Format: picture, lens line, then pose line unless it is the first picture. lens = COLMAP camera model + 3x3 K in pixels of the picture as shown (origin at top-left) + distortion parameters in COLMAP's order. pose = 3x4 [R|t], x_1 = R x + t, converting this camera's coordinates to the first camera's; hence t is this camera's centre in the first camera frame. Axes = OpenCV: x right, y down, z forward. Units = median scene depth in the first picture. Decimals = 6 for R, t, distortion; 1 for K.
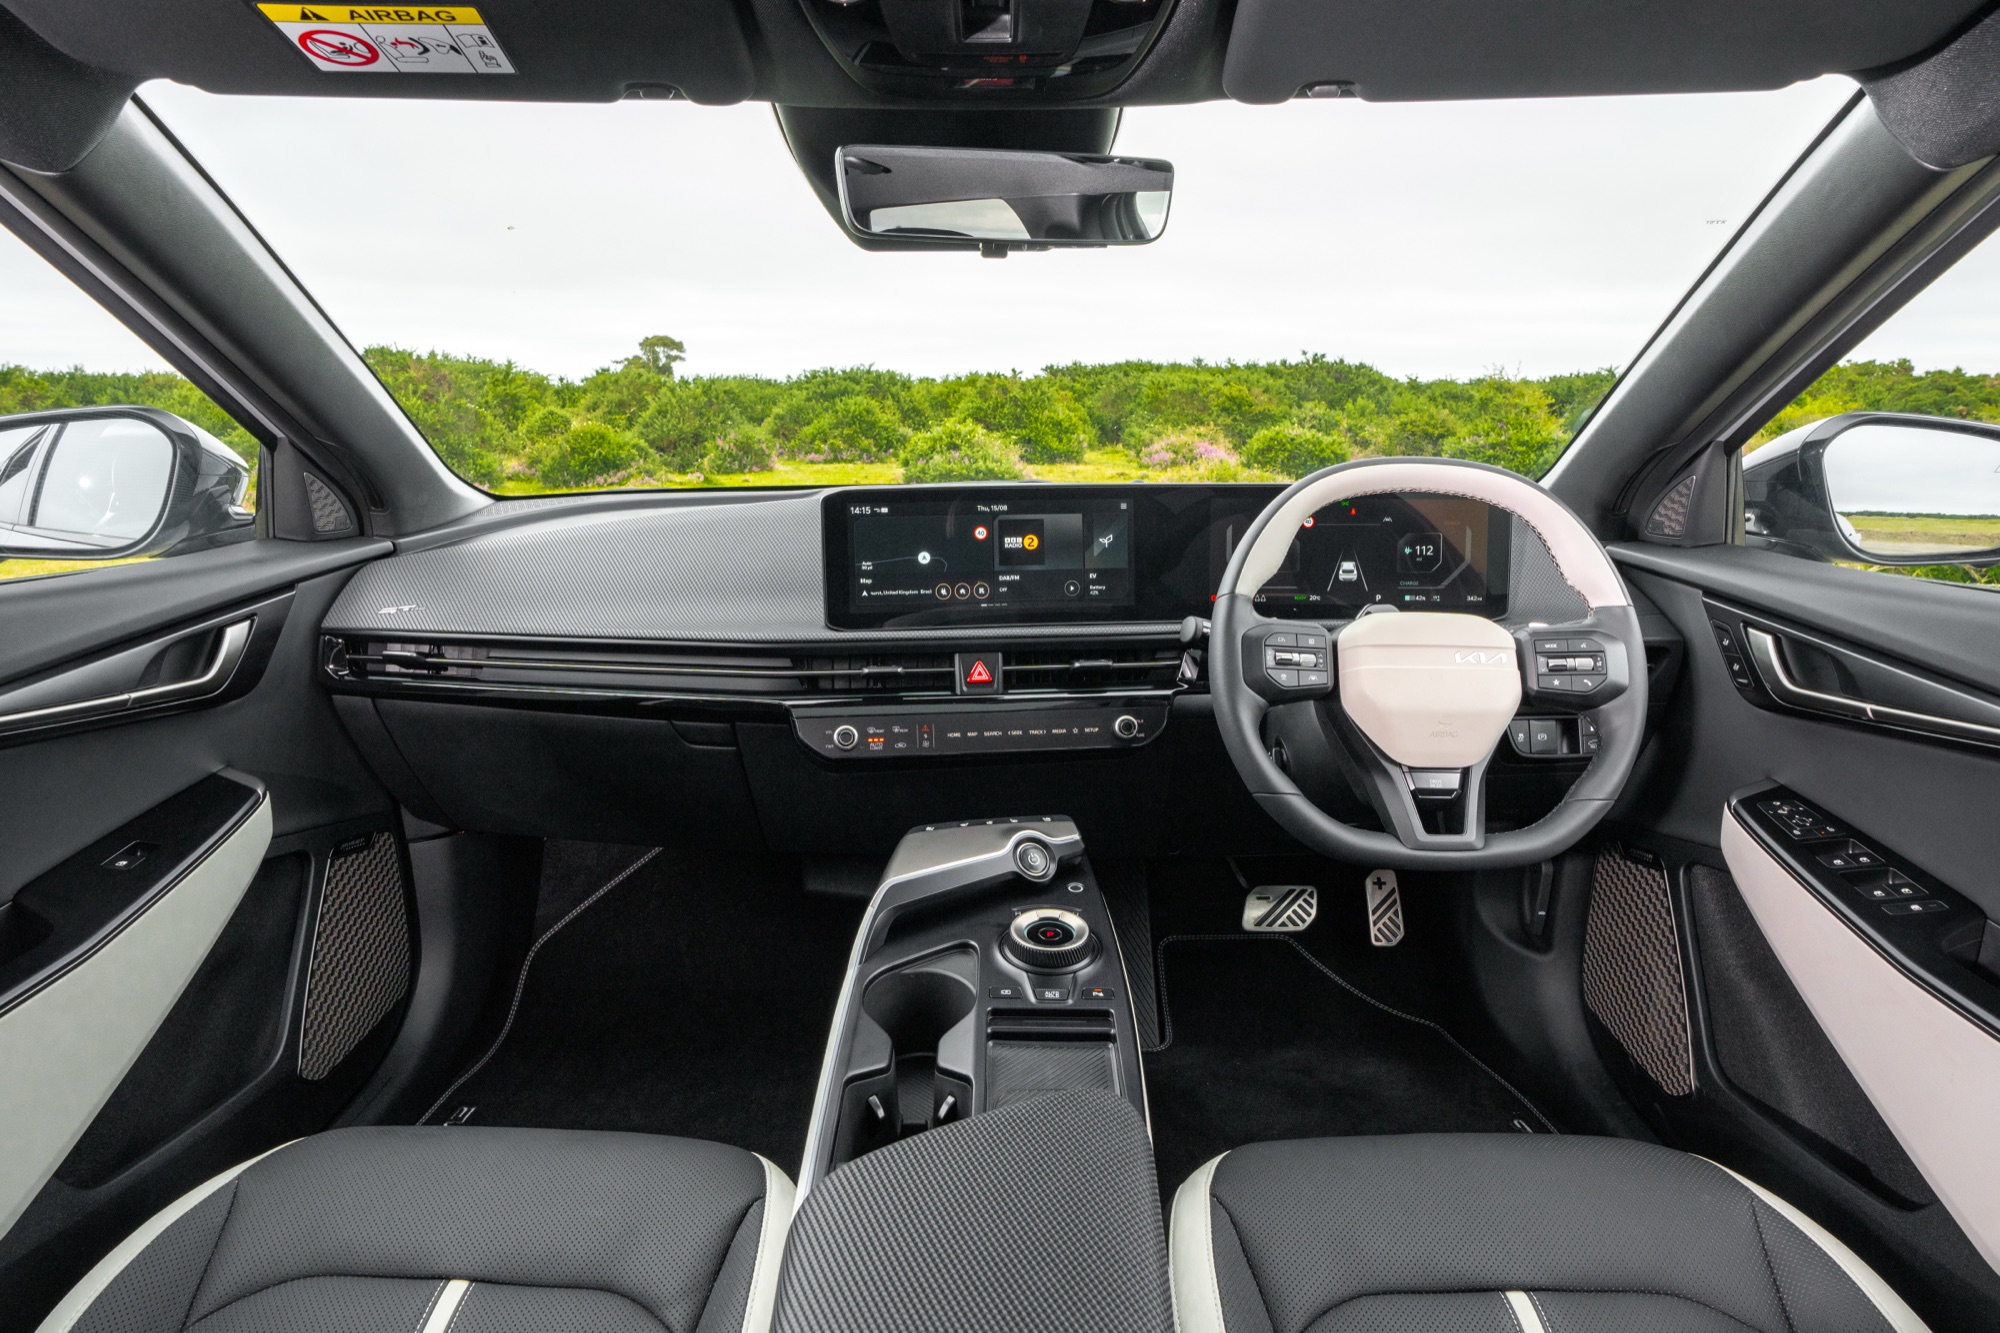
lens RADIAL K [[1086.9, 0, 995.2], [0, 1086.9, 650.1], [0, 0, 1]] dist [-0.080576, 0.039441]
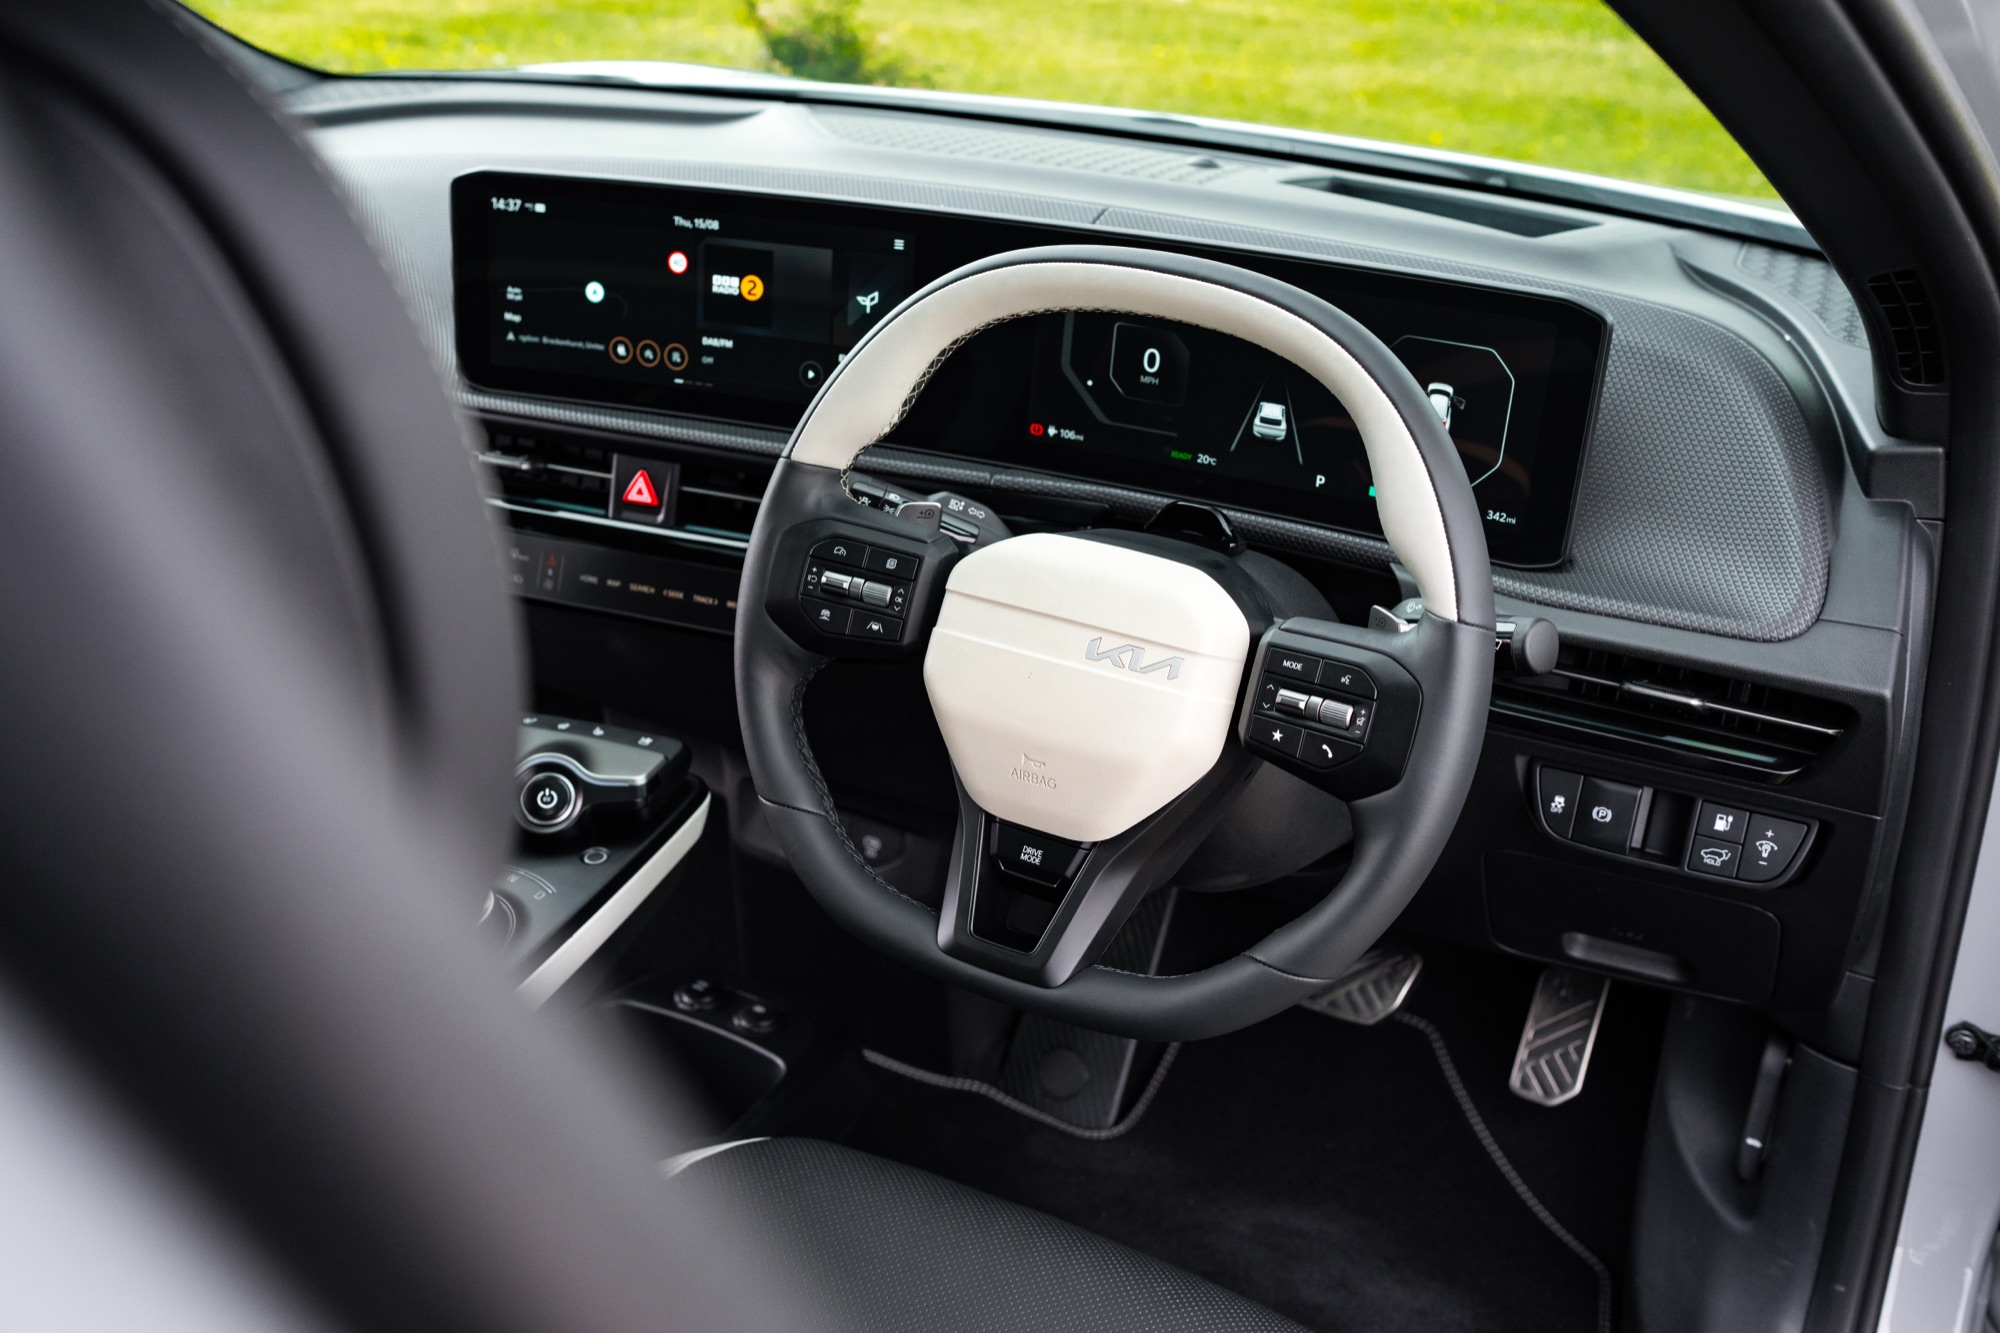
lens RADIAL K [[1945.6, 0, 992.2], [0, 1945.6, 667.5], [0, 0, 1]] dist [-0.001528, 0.009877]
pose [[0.878980, 0.219277, -0.423453, 0.649065], [-0.122284, 0.961958, 0.244300, -0.176296], [0.460913, -0.162954, 0.872356, 0.091009]]
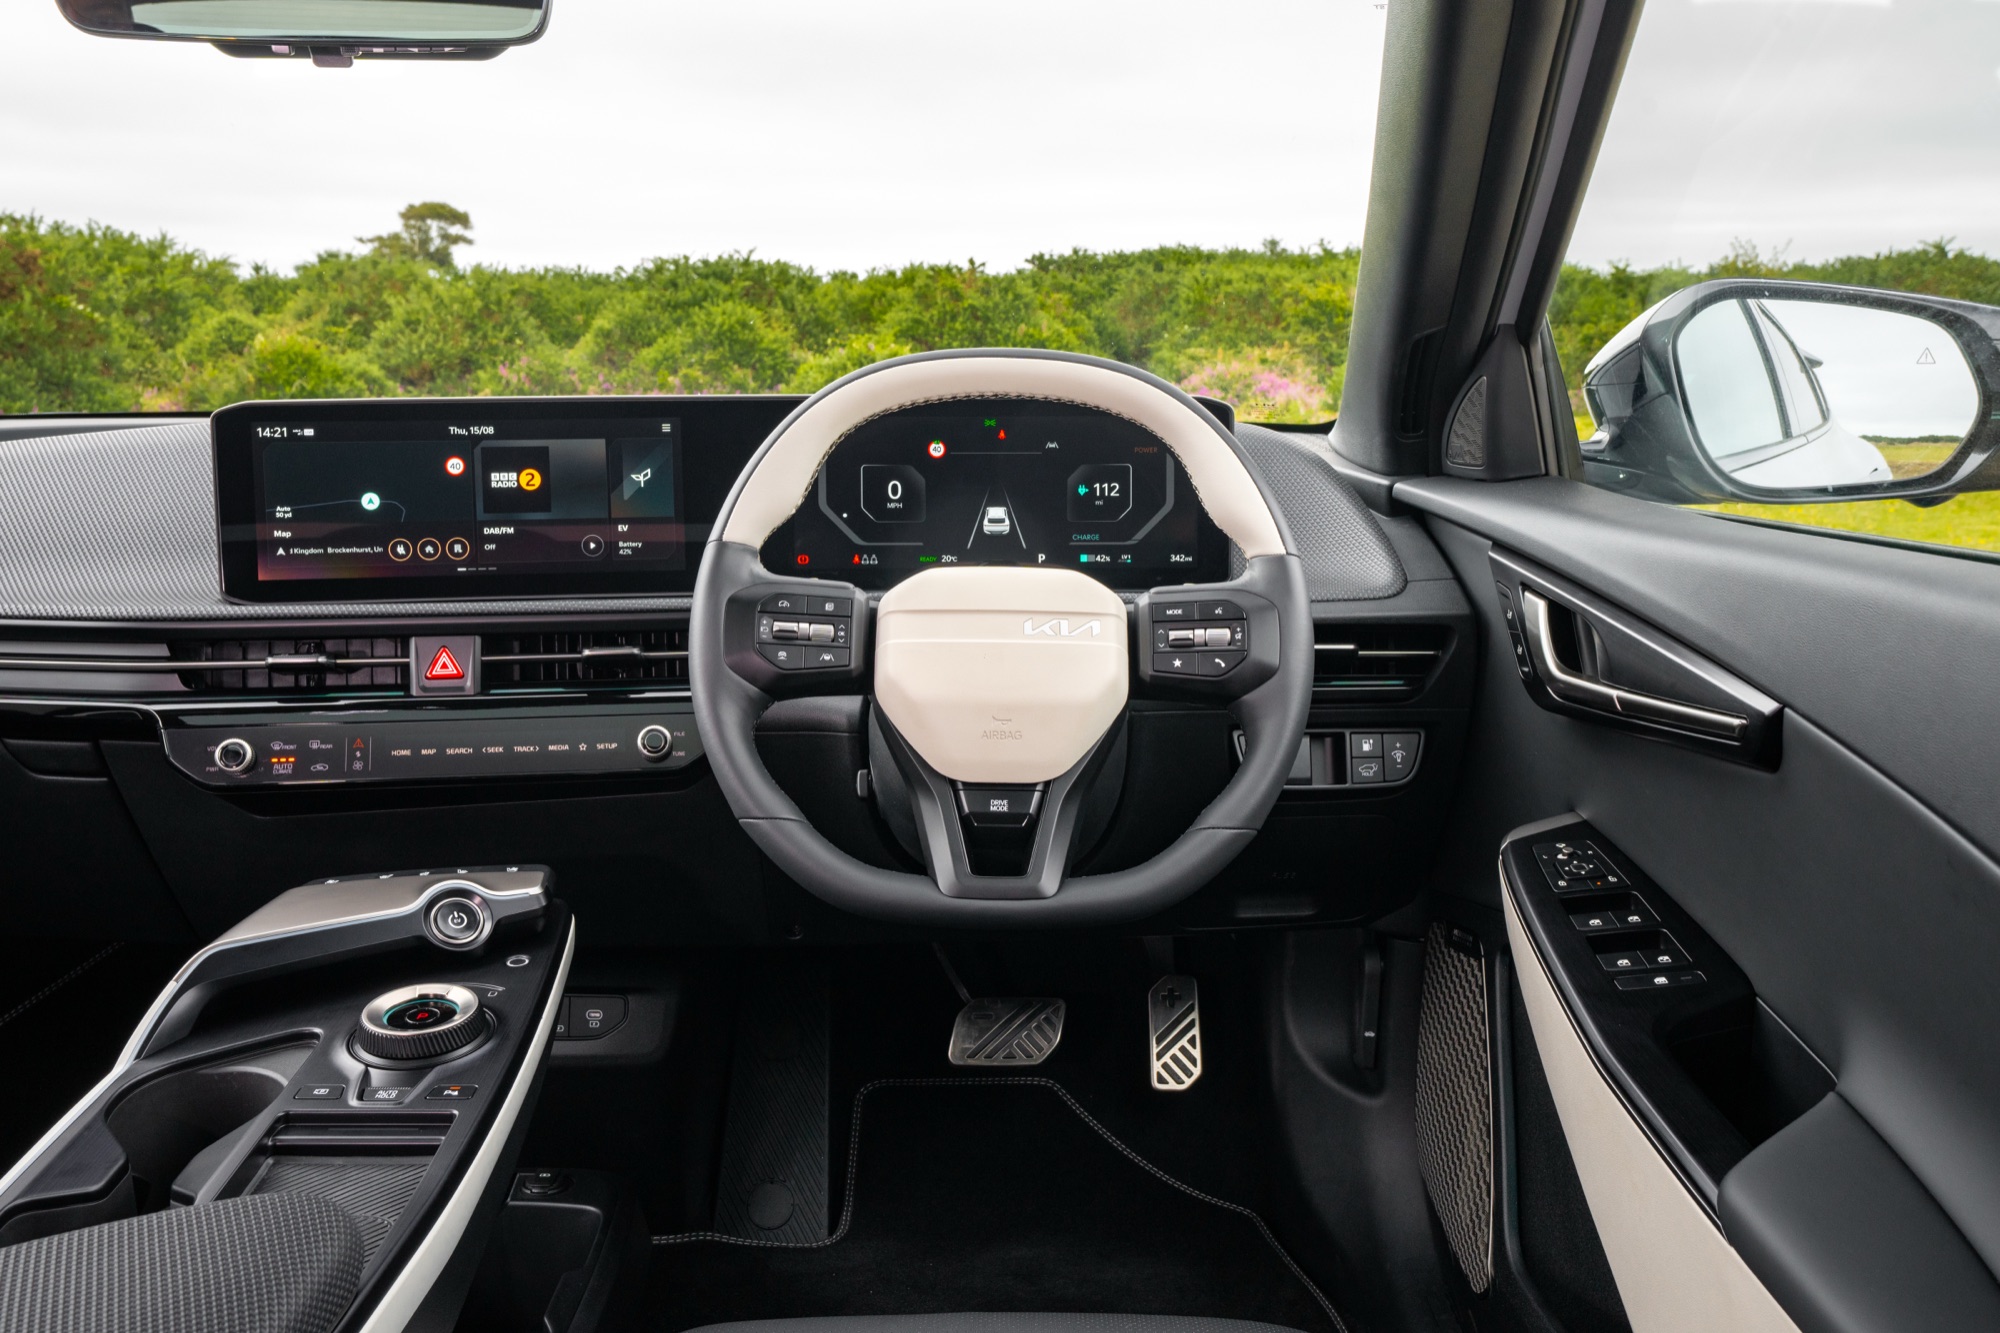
lens RADIAL K [[1717.1, 0, 993.0], [0, 1717.1, 642.6], [0, 0, 1]] dist [0.001663, 0.100981]
pose [[0.999909, -0.002468, 0.013298, 0.316355], [0.002938, 0.999366, -0.035491, 0.046010], [-0.013202, 0.035526, 0.999282, -0.108599]]
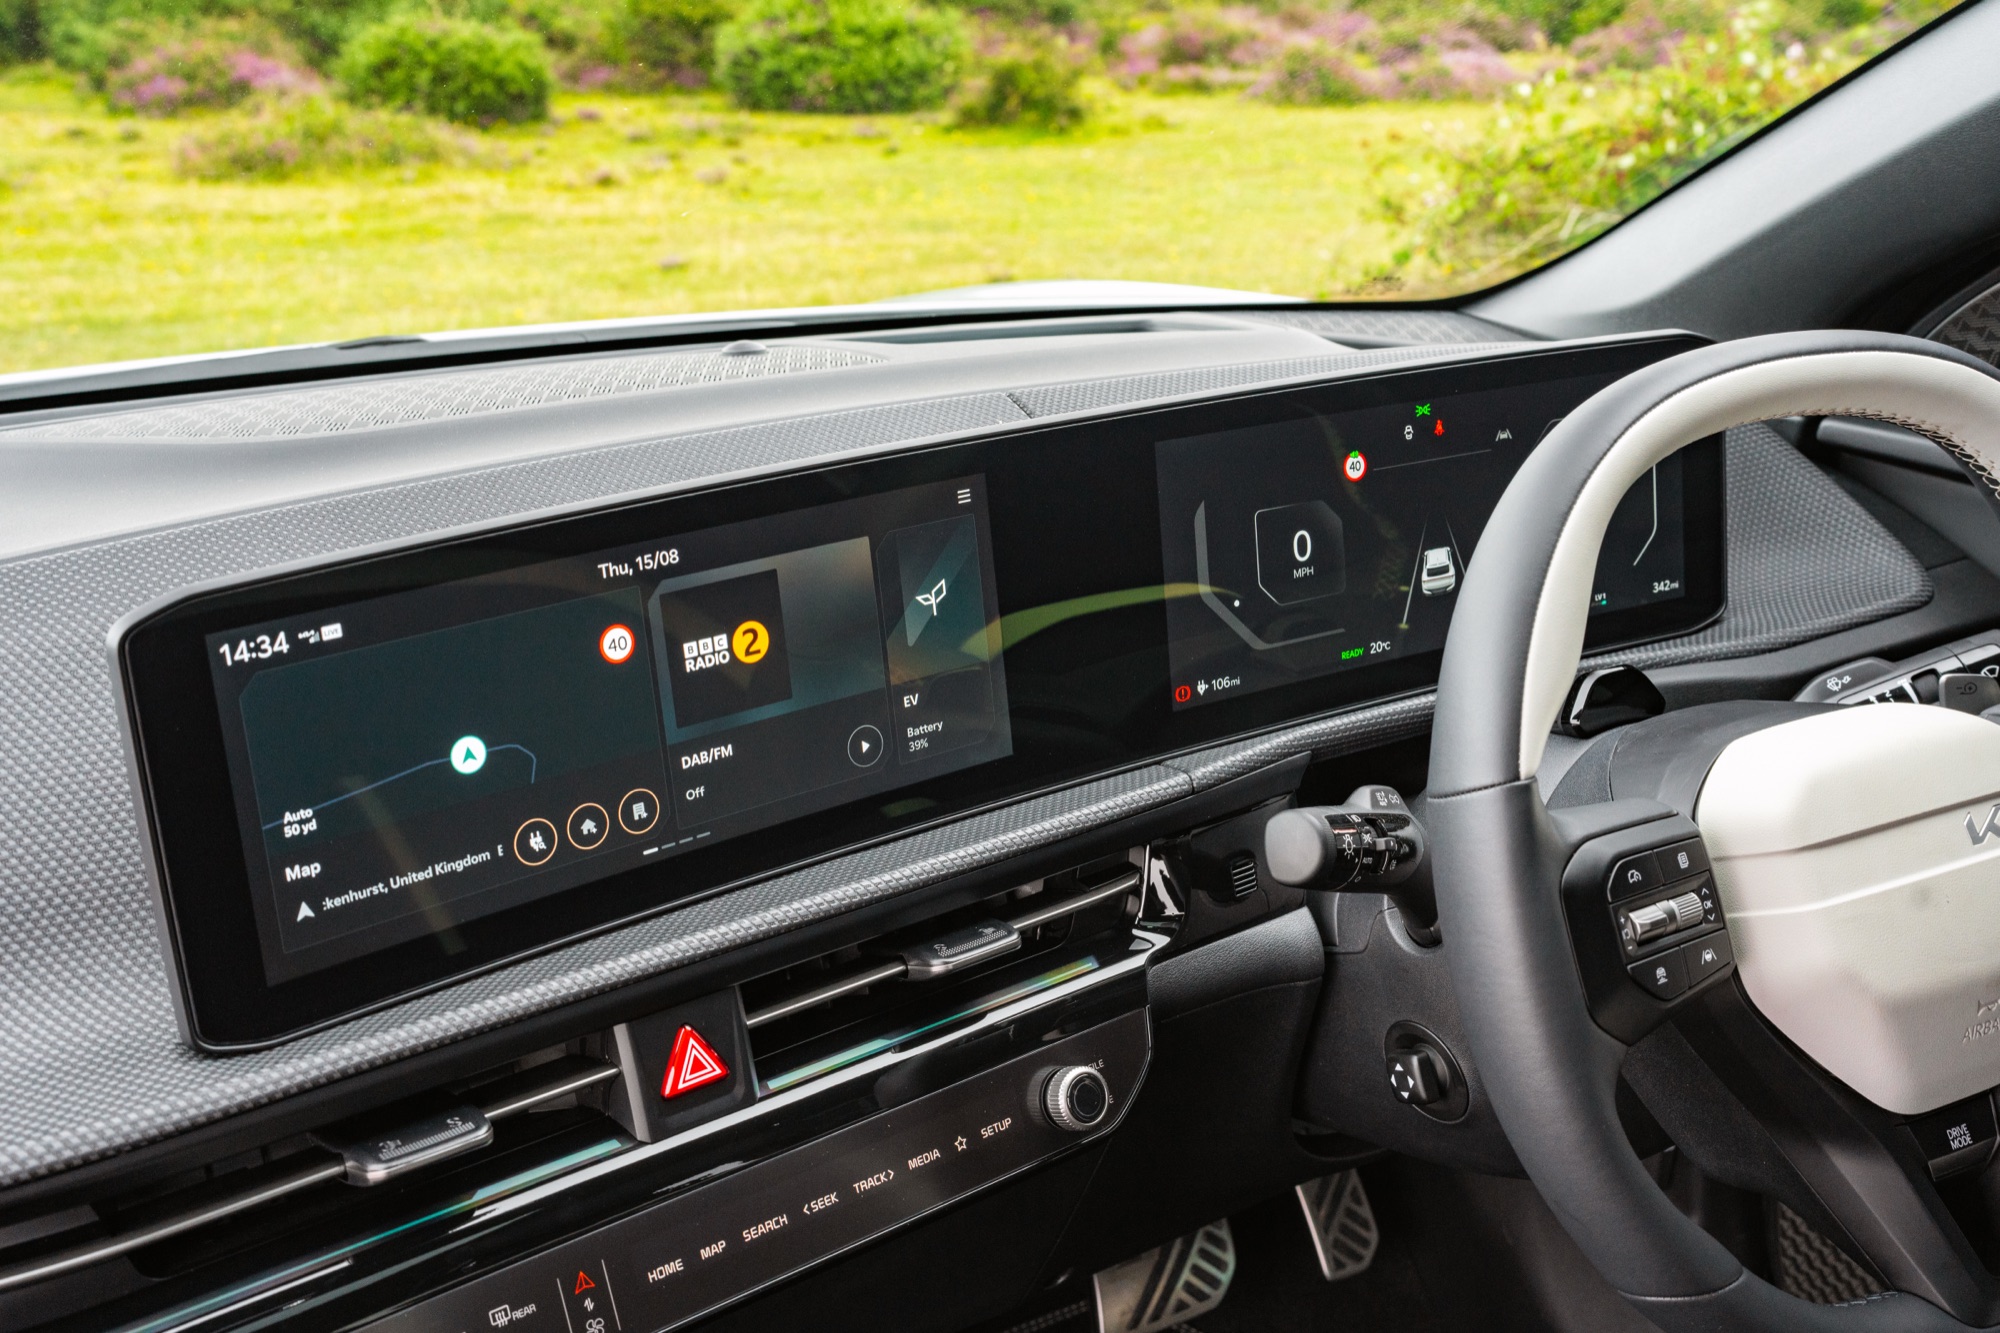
lens RADIAL K [[2098.5, 0, 993.2], [0, 2098.5, 615.0], [0, 0, 1]] dist [0.002332, 0.018977]
pose [[0.860676, -0.165166, 0.481620, -0.219520], [0.126910, 0.985658, 0.111227, -0.171891], [-0.493083, -0.034608, 0.869293, 0.385114]]
